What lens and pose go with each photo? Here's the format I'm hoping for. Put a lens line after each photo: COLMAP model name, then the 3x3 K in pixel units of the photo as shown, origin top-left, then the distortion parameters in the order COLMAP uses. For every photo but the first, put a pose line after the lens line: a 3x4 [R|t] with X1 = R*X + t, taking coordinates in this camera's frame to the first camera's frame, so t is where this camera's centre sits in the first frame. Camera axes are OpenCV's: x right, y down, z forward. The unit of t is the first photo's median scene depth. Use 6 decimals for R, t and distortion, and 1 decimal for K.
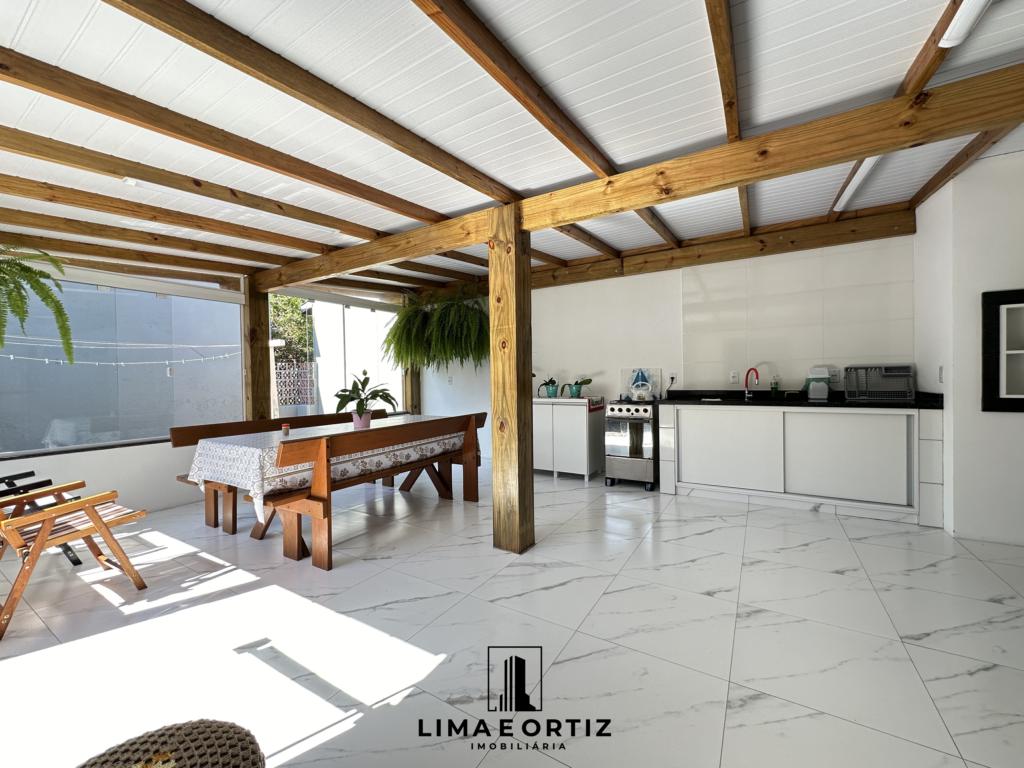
lens RADIAL K [[410.7, 0, 516.6], [0, 410.7, 384.7], [0, 0, 1]] dist [-0.003110, 0.001637]
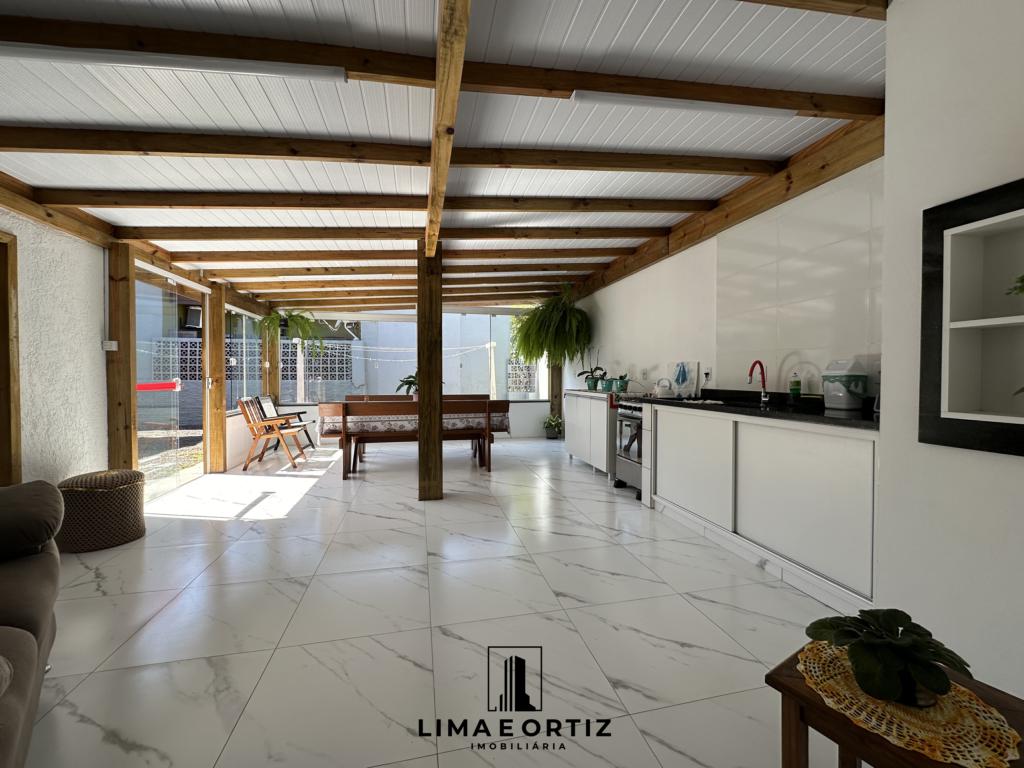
lens RADIAL K [[410.7, 0, 513.0], [0, 410.7, 382.7], [0, 0, 1]] dist [-0.003110, 0.001637]
pose [[0.696859, 0.031314, -0.716524, 1.090005], [-0.025955, 0.999493, 0.018437, -0.005367], [0.716738, 0.005750, 0.697319, 0.259864]]
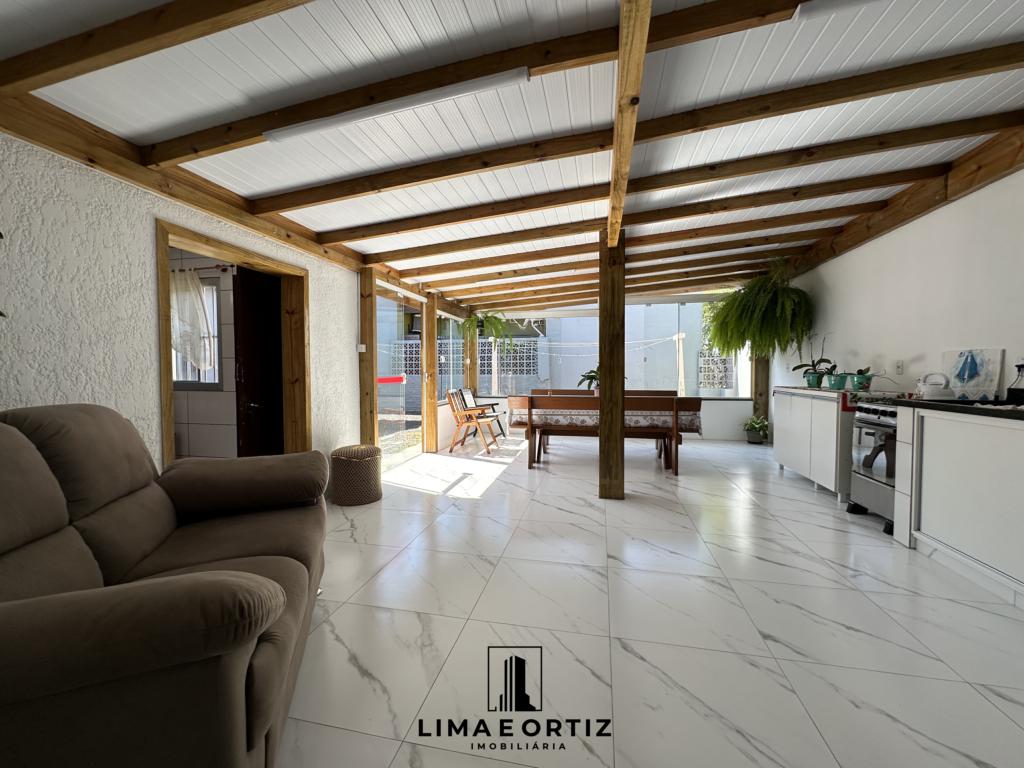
lens RADIAL K [[410.7, 0, 513.1], [0, 410.7, 382.7], [0, 0, 1]] dist [-0.003110, 0.001637]
pose [[0.328773, 0.045861, -0.943295, 1.062329], [-0.018935, 0.998940, 0.041967, -0.006431], [0.944219, 0.004064, 0.329293, 0.280046]]
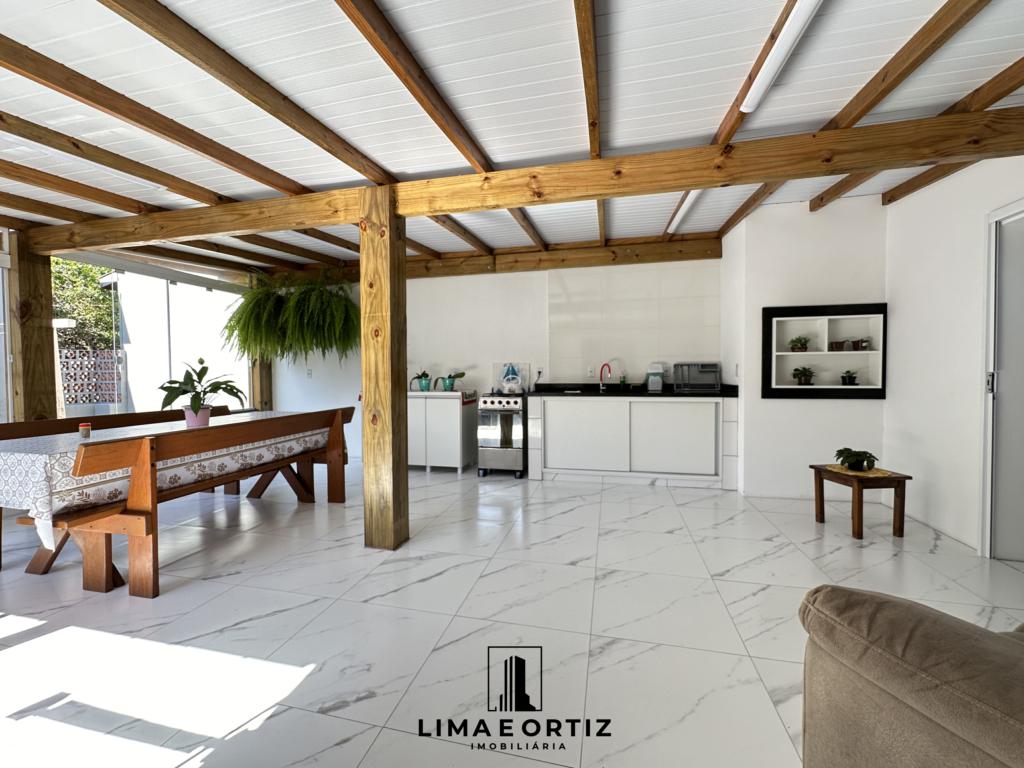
lens RADIAL K [[410.7, 0, 515.5], [0, 410.7, 385.3], [0, 0, 1]] dist [-0.003110, 0.001637]
pose [[0.951860, -0.000403, 0.306531, -0.014402], [-0.003095, 0.999936, 0.010923, 0.010461], [-0.306516, -0.011346, 0.951798, -0.006049]]
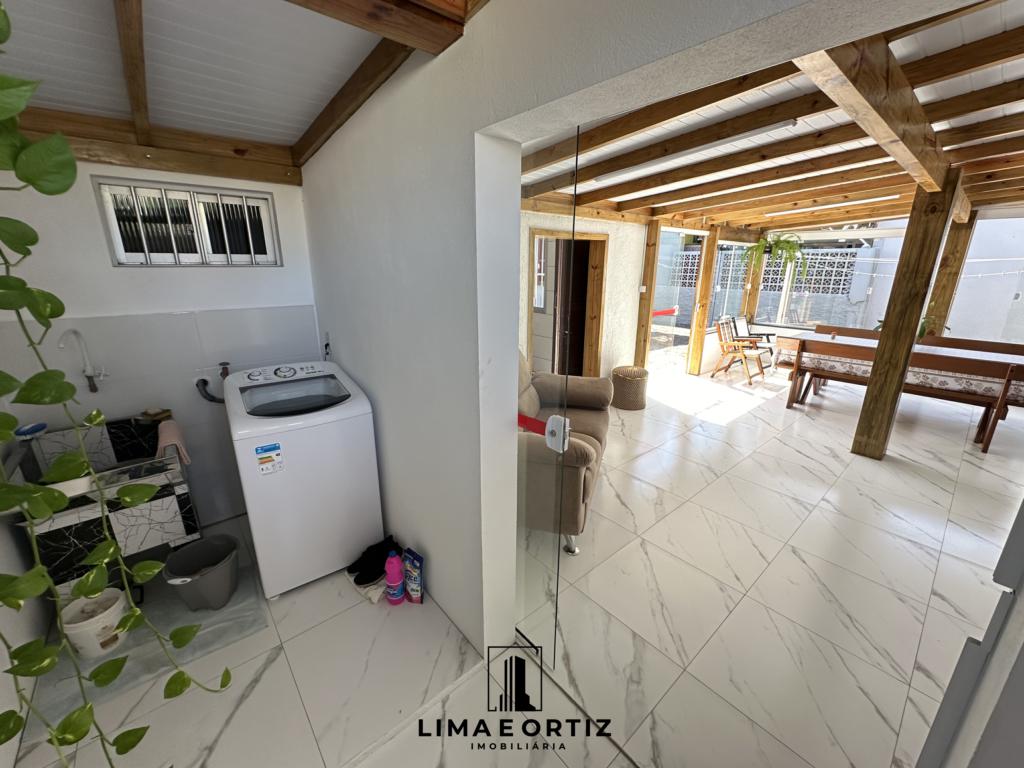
lens RADIAL K [[410.7, 0, 513.5], [0, 410.7, 383.1], [0, 0, 1]] dist [-0.003110, 0.001637]
pose [[-0.307930, 0.277935, -0.909907, 1.425965], [-0.018084, 0.954496, 0.297675, -0.180363], [0.951237, 0.108118, -0.288891, 0.278027]]
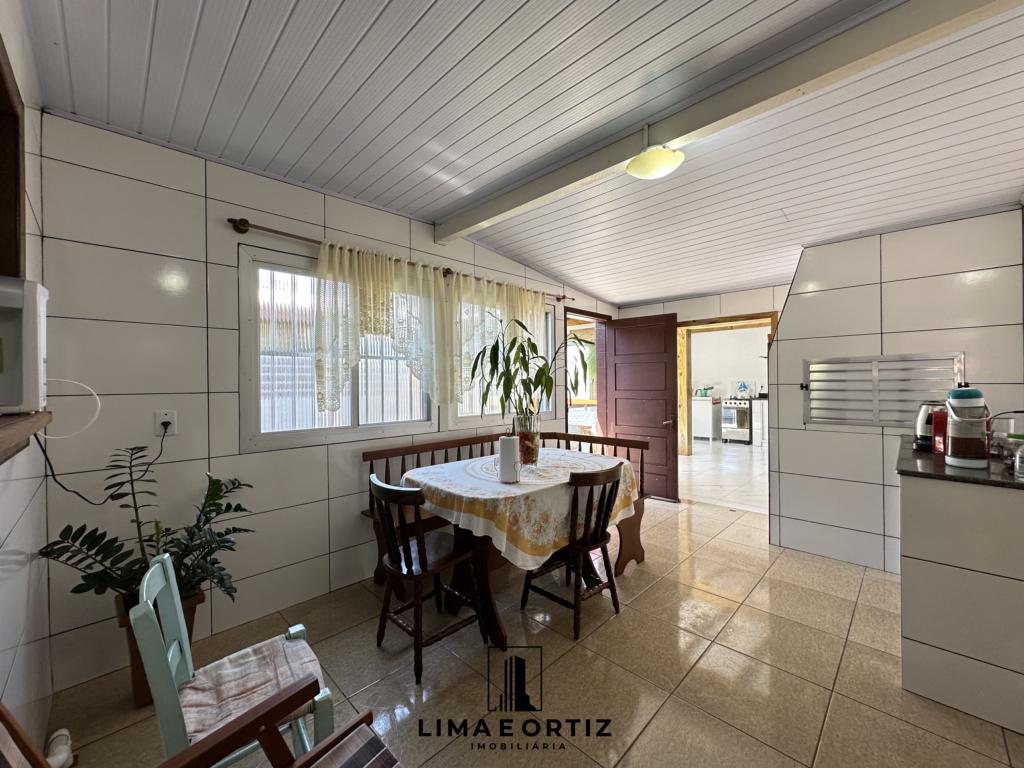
lens RADIAL K [[410.7, 0, 516.6], [0, 410.7, 382.1], [0, 0, 1]] dist [-0.003110, 0.001637]
pose [[0.971258, 0.005691, -0.237962, -0.386718], [-0.008923, 0.999882, -0.012506, -0.005078], [0.237863, 0.014269, 0.971194, -1.620870]]
